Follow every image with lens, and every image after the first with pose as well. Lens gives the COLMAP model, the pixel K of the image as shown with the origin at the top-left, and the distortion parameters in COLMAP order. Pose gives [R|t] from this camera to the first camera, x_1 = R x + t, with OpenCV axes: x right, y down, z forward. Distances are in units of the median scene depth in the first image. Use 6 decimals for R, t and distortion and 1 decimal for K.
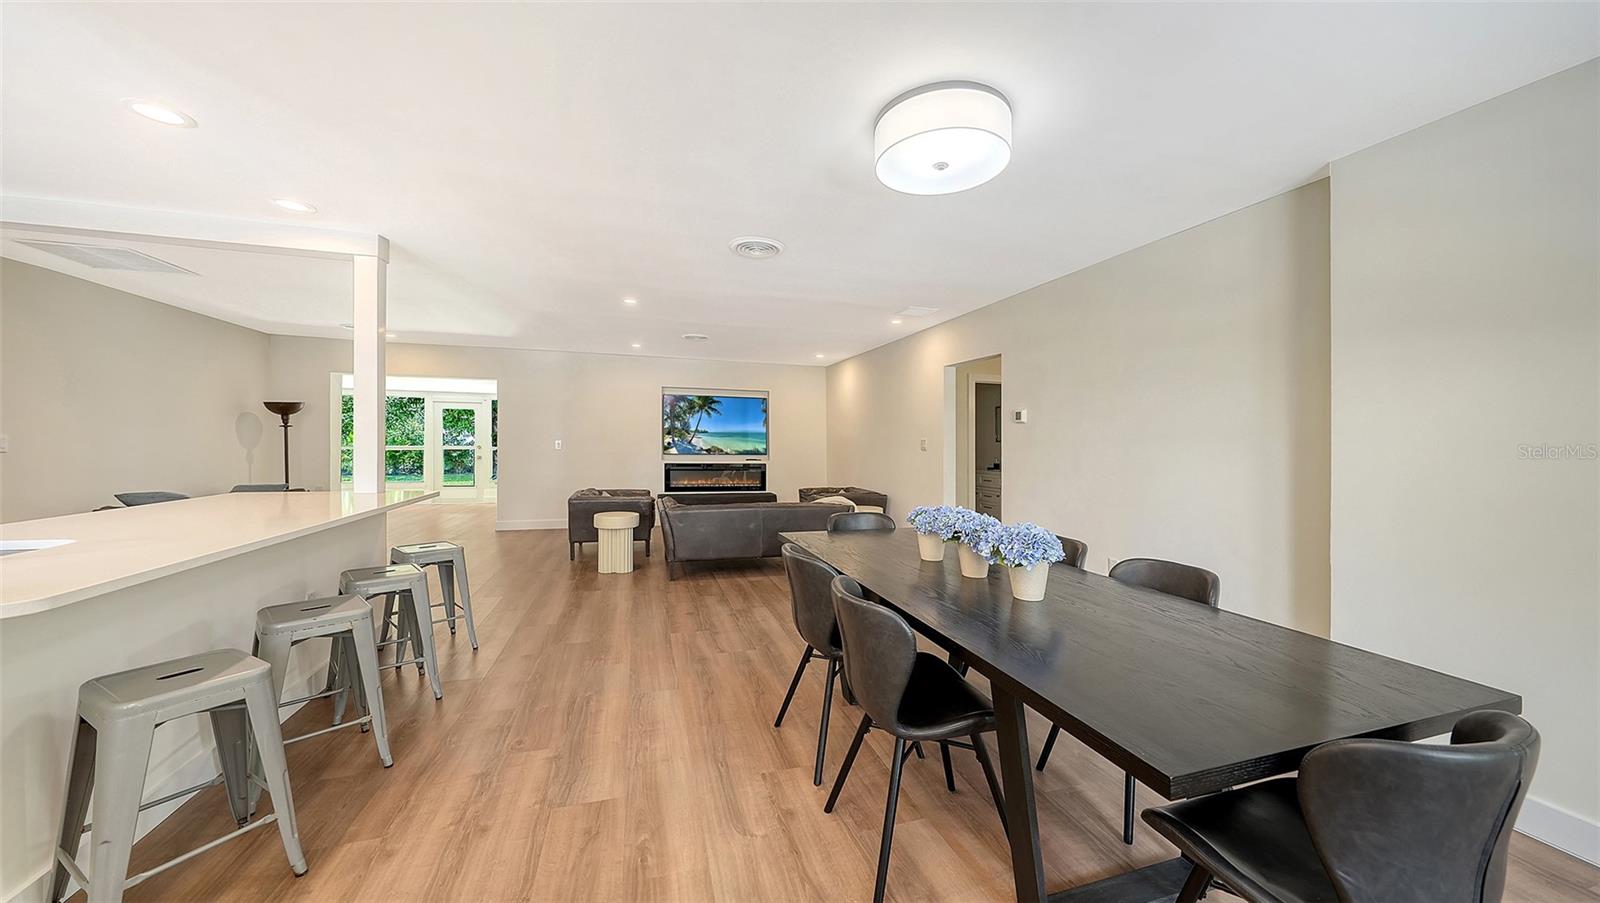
lens RADIAL K [[557.6, 0, 804.7], [0, 557.6, 447.8], [0, 0, 1]] dist [-0.000069, 0.000078]
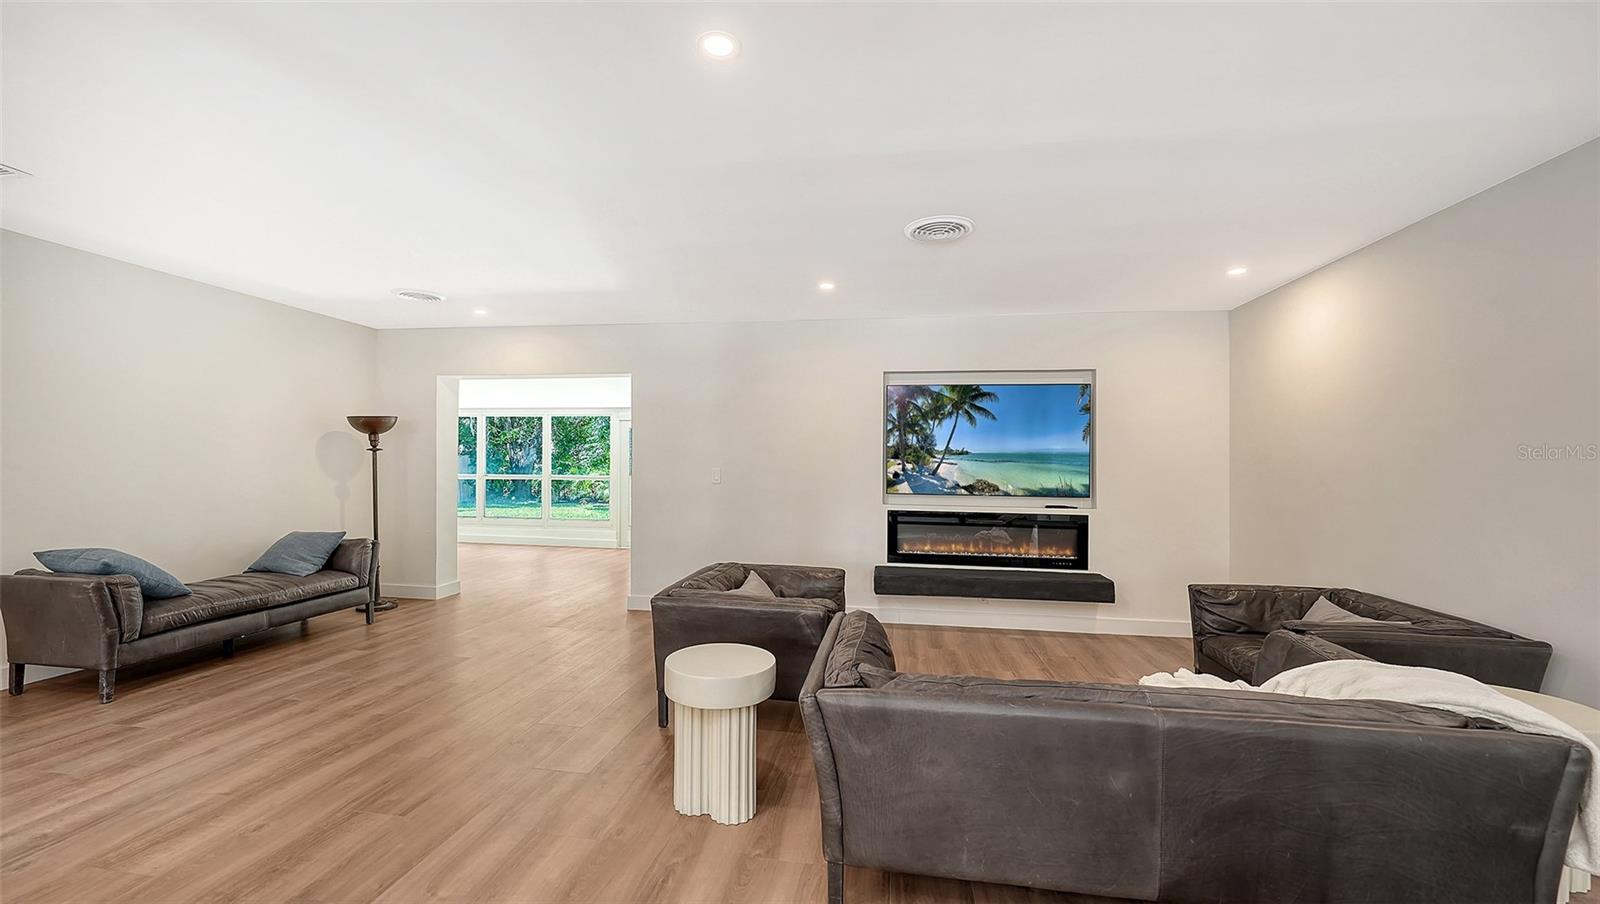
lens RADIAL K [[611.9, 0, 797.0], [0, 611.9, 477.1], [0, 0, 1]] dist [-0.001974, -0.000071]
pose [[0.898350, 0.005323, -0.439247, -0.065669], [-0.005285, 0.999985, 0.001310, -0.005211], [0.439248, 0.001145, 0.898365, 0.410633]]
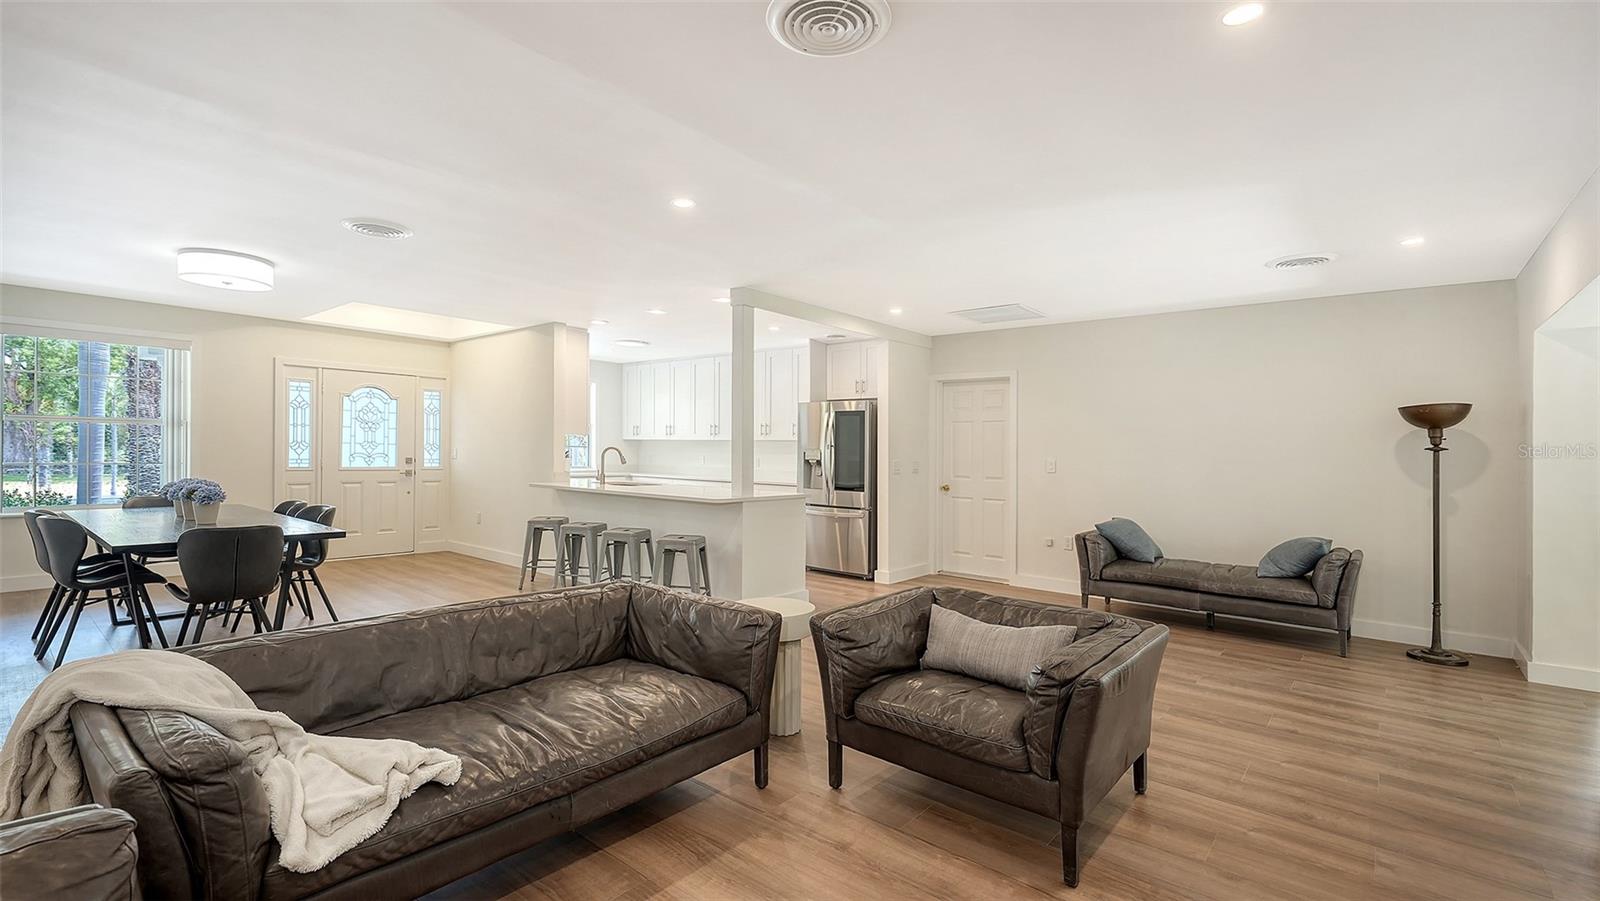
lens RADIAL K [[700.1, 0, 790.9], [0, 700.1, 438.9], [0, 0, 1]] dist [0.001167, -0.000100]
pose [[-0.840691, -0.039987, -0.540037, -0.009724], [-0.038034, 0.999167, -0.014774, -0.011222], [0.540178, 0.008120, -0.841512, 0.970015]]
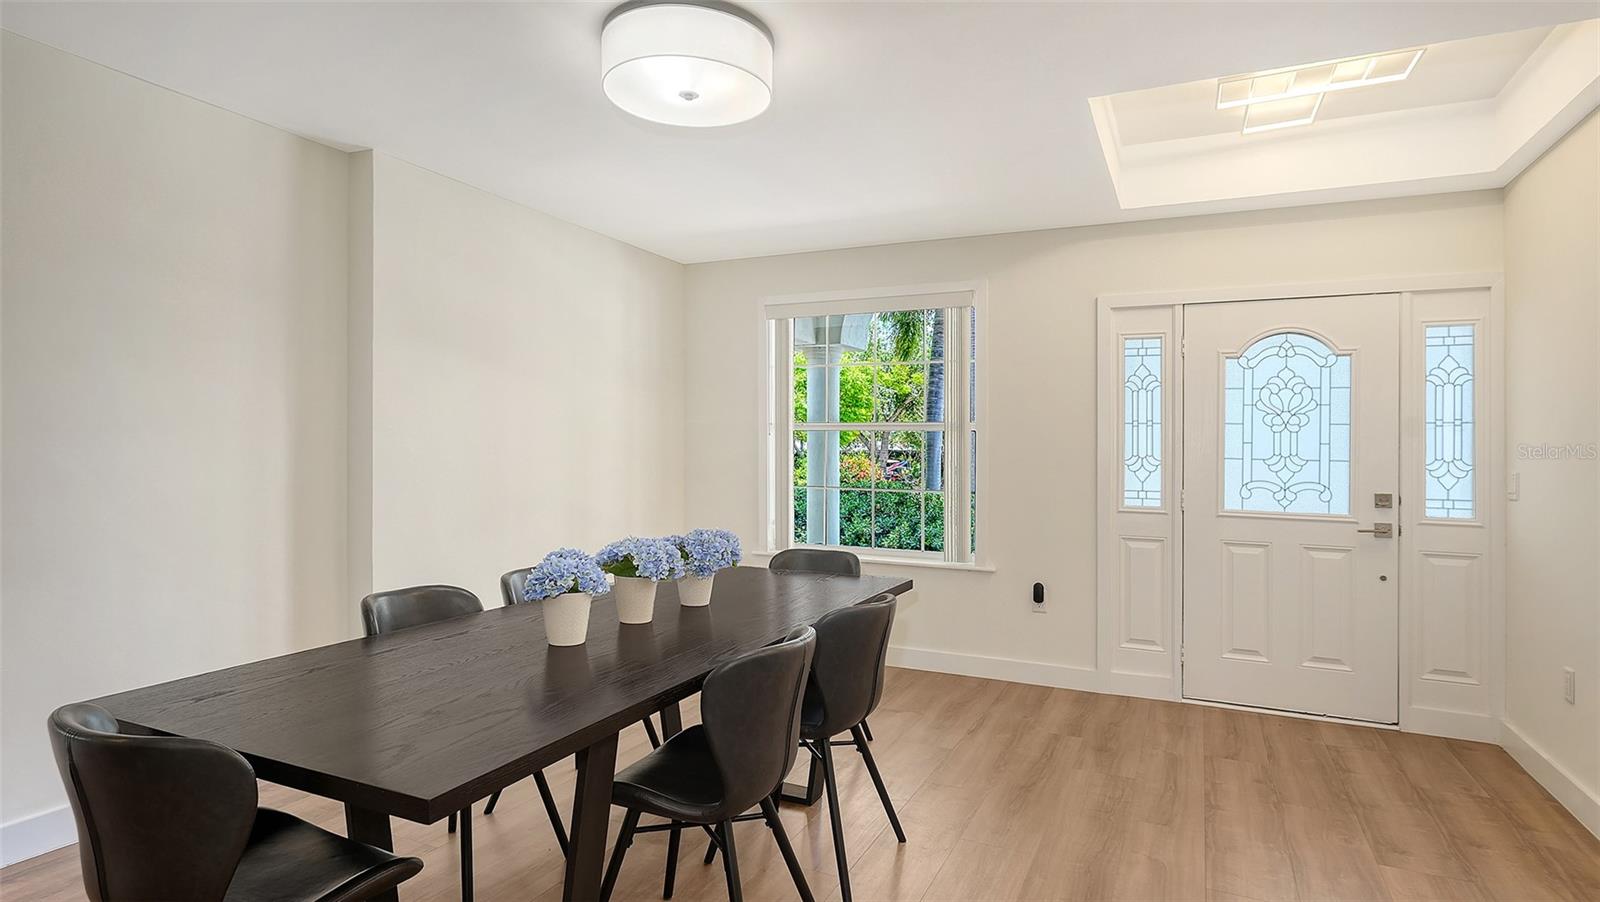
lens RADIAL K [[844.9, 0, 800.0], [0, 844.9, 451.0], [0, 0, 1]] dist [0.005031, 0.000569]
pose [[-0.739874, -0.026339, 0.672230, -0.165935], [-0.019241, 0.999653, 0.017991, -0.006008], [-0.672470, 0.000377, -0.740124, 0.456826]]
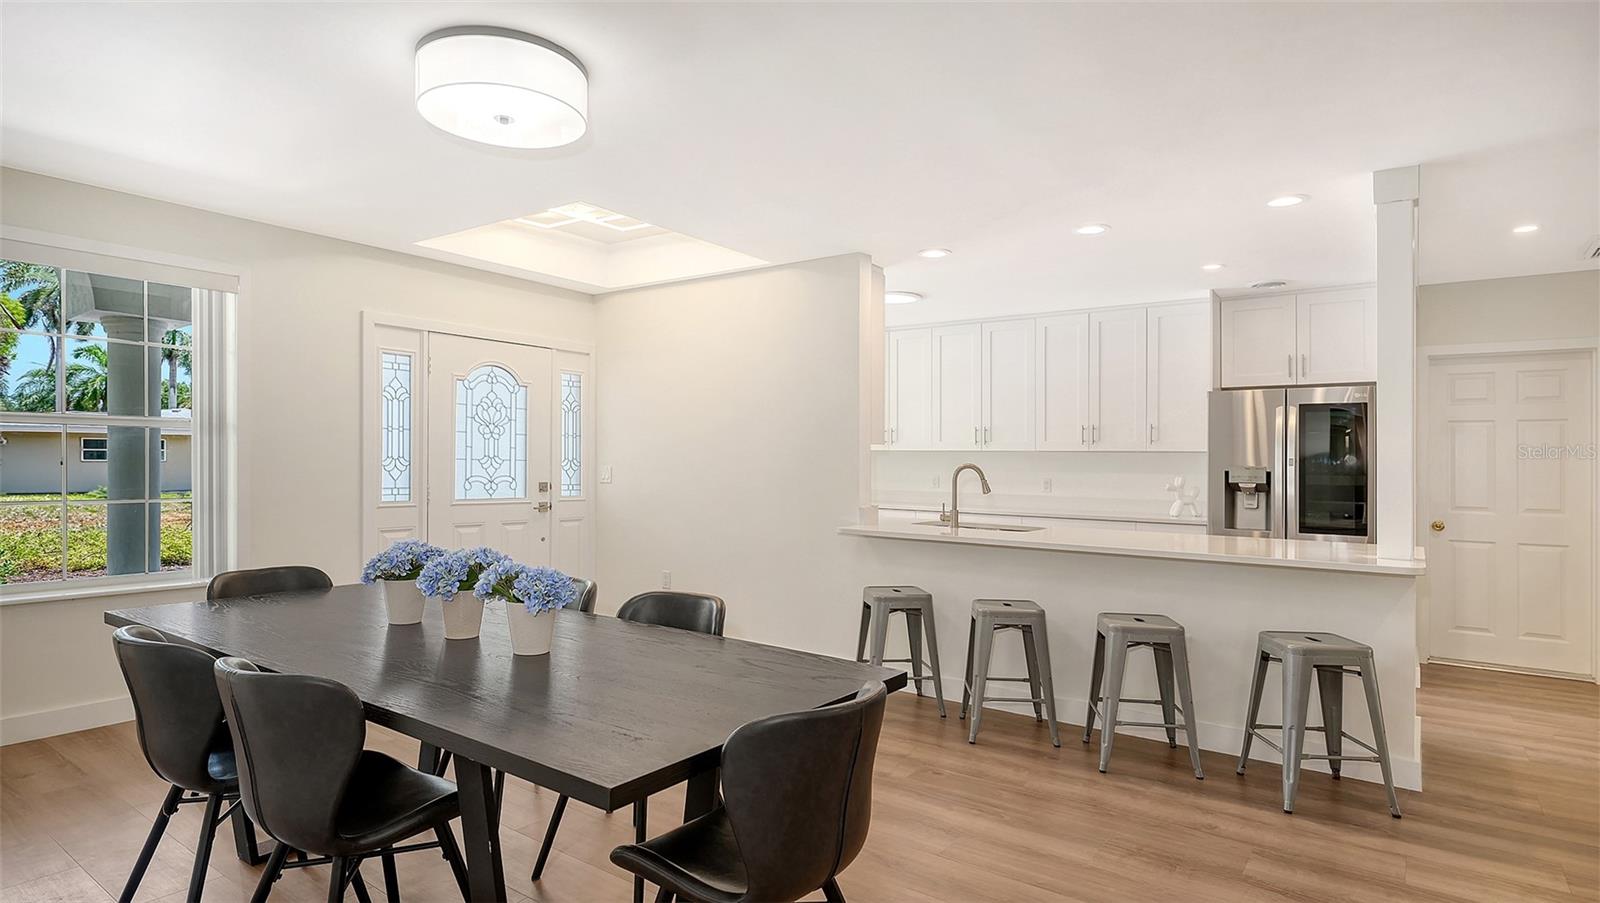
lens RADIAL K [[844.2, 0, 776.9], [0, 844.2, 451.9], [0, 0, 1]] dist [0.002708, -0.000532]
pose [[-0.807528, -0.033742, -0.588863, 0.170405], [-0.033700, 0.999371, -0.011050, -0.003755], [0.588865, 0.010921, -0.808157, 0.569211]]
